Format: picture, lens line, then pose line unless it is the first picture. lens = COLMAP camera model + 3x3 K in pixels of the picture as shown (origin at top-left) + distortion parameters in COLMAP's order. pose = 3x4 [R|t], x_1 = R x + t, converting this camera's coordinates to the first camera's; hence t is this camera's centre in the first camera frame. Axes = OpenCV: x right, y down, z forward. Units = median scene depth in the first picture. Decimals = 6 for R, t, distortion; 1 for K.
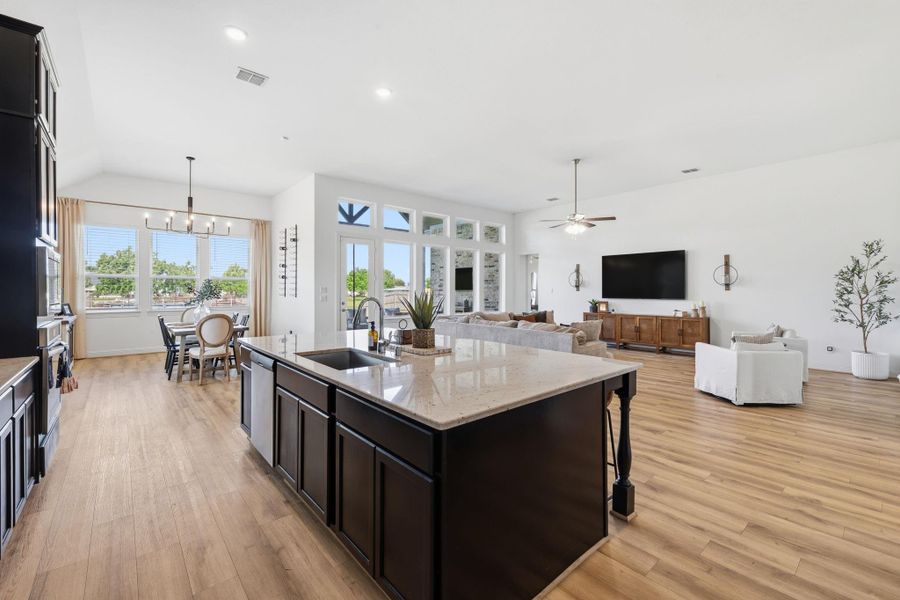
lens RADIAL K [[381.3, 0, 453.7], [0, 381.3, 294.1], [0, 0, 1]] dist [0.000548, 0.000105]
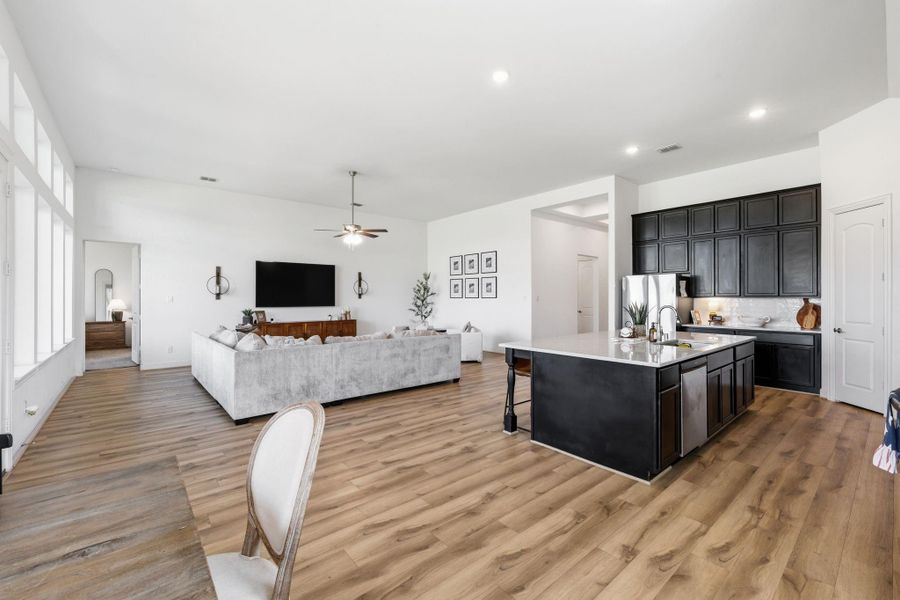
lens RADIAL K [[379.5, 0, 451.7], [0, 379.5, 291.0], [0, 0, 1]] dist [-0.000247, 0.000163]
pose [[0.012972, 0.016945, 0.999772, -0.597982], [0.008019, 0.999822, -0.017050, -0.010494], [-0.999884, 0.008238, 0.012834, 0.619611]]
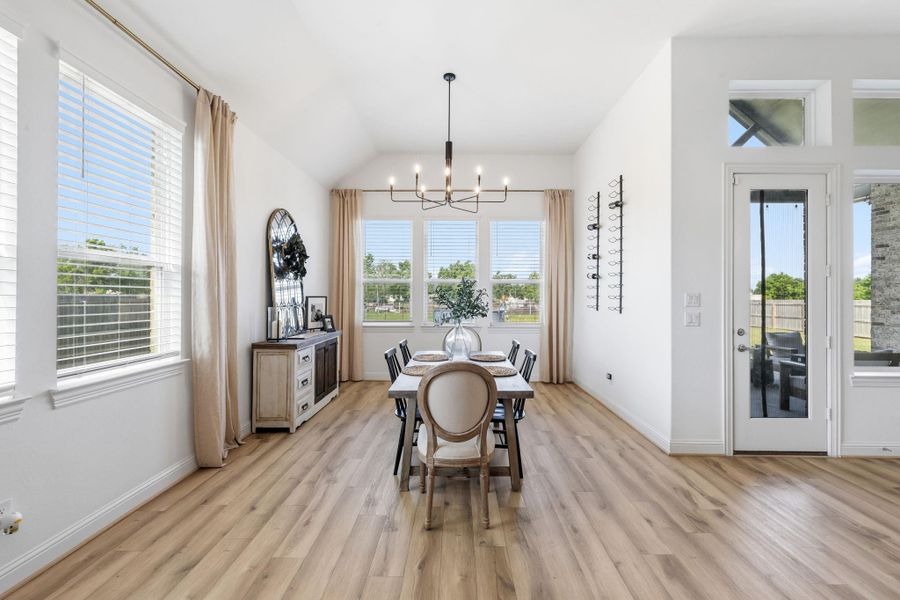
lens RADIAL K [[381.3, 0, 453.7], [0, 381.3, 294.1], [0, 0, 1]] dist [0.000548, 0.000105]
pose [[0.747860, -0.002305, -0.663852, -0.249130], [-0.009872, 0.999845, -0.014593, -0.008232], [0.663783, 0.017468, 0.747722, 0.479351]]
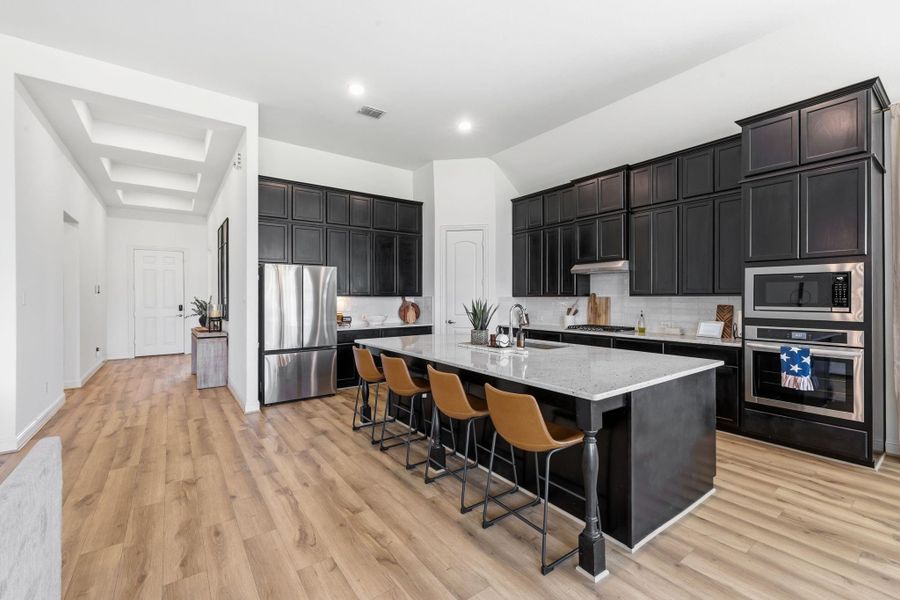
lens RADIAL K [[381.3, 0, 453.7], [0, 381.3, 294.1], [0, 0, 1]] dist [0.000548, 0.000105]
pose [[-0.996845, 0.002901, 0.079321, -0.034254], [0.003089, 0.999993, 0.002242, -0.011009], [-0.079314, 0.002480, -0.996847, 0.797570]]
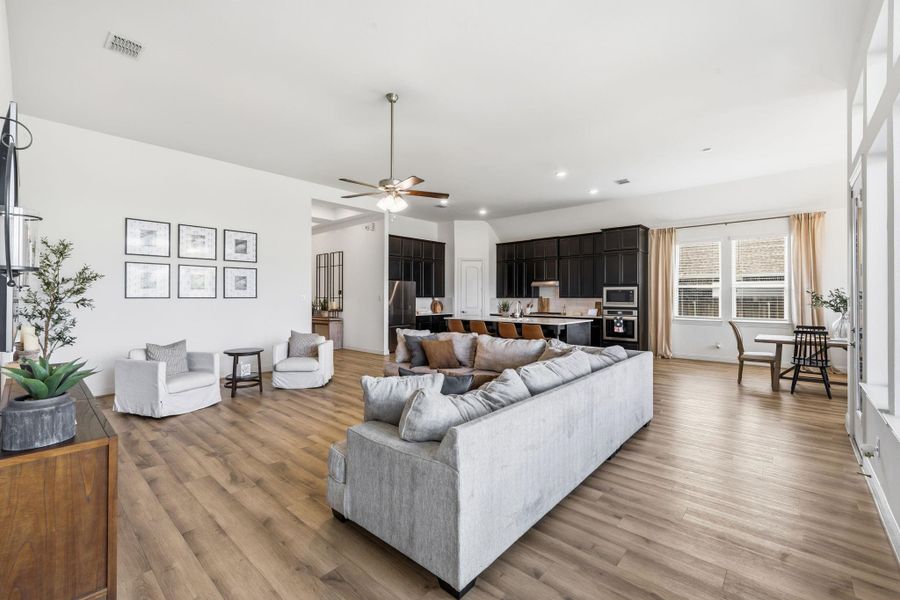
lens RADIAL K [[381.3, 0, 453.7], [0, 381.3, 294.1], [0, 0, 1]] dist [0.000548, 0.000105]
pose [[-0.992082, -0.002767, -0.125564, 0.255224], [-0.002832, 0.999996, 0.000334, -0.017884], [0.125563, 0.000687, -0.992085, 1.413723]]
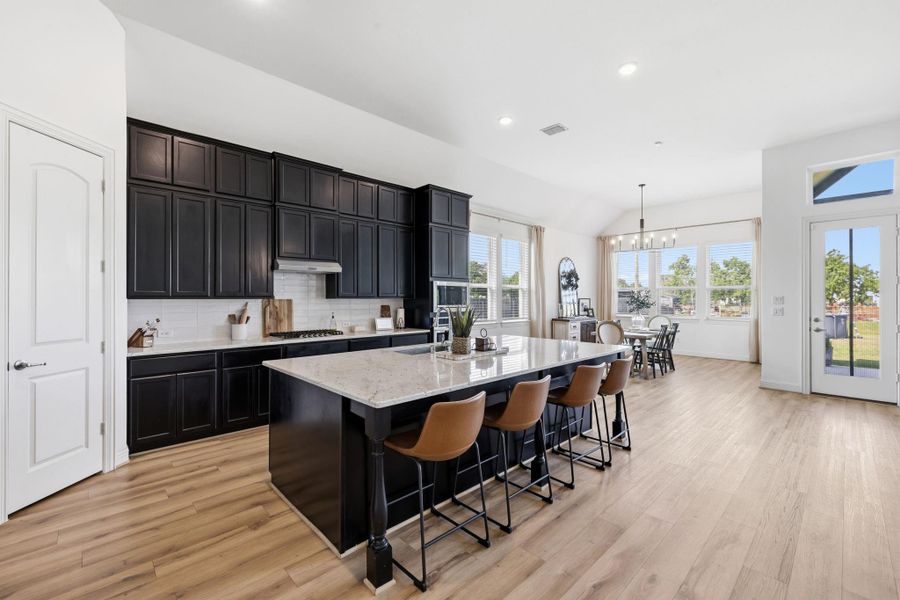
lens RADIAL K [[381.3, 0, 453.7], [0, 381.3, 294.1], [0, 0, 1]] dist [0.000548, 0.000105]
pose [[0.050635, -0.011256, -0.998654, 0.363704], [-0.010109, 0.999879, -0.011782, -0.007230], [0.998666, 0.010692, 0.050515, 0.318794]]
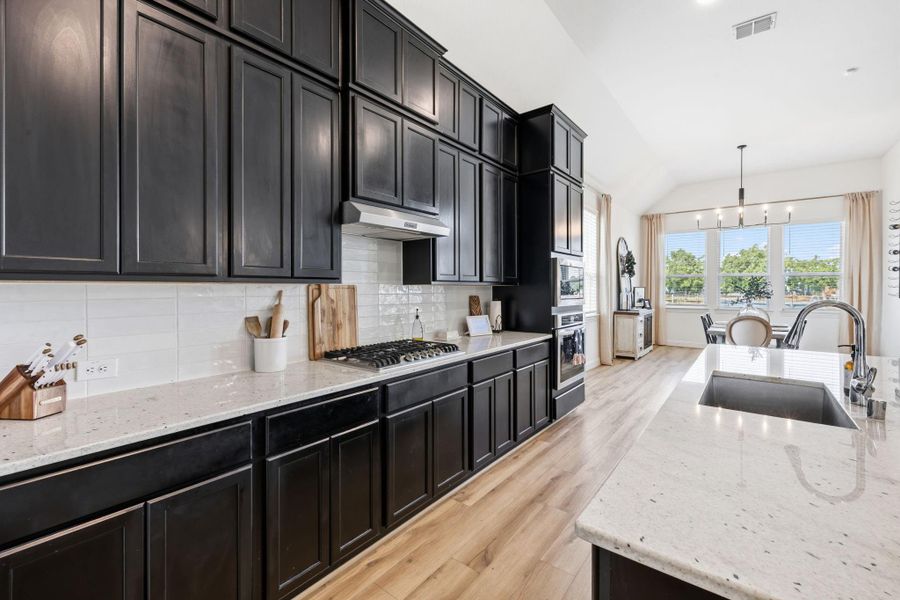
lens RADIAL K [[381.7, 0, 453.0], [0, 381.7, 288.2], [0, 0, 1]] dist [0.000417, 0.000013]
pose [[0.191634, 0.000057, -0.981466, 0.075848], [-0.010119, 0.999947, -0.001918, -0.001154], [0.981414, 0.010299, 0.191624, 0.110468]]
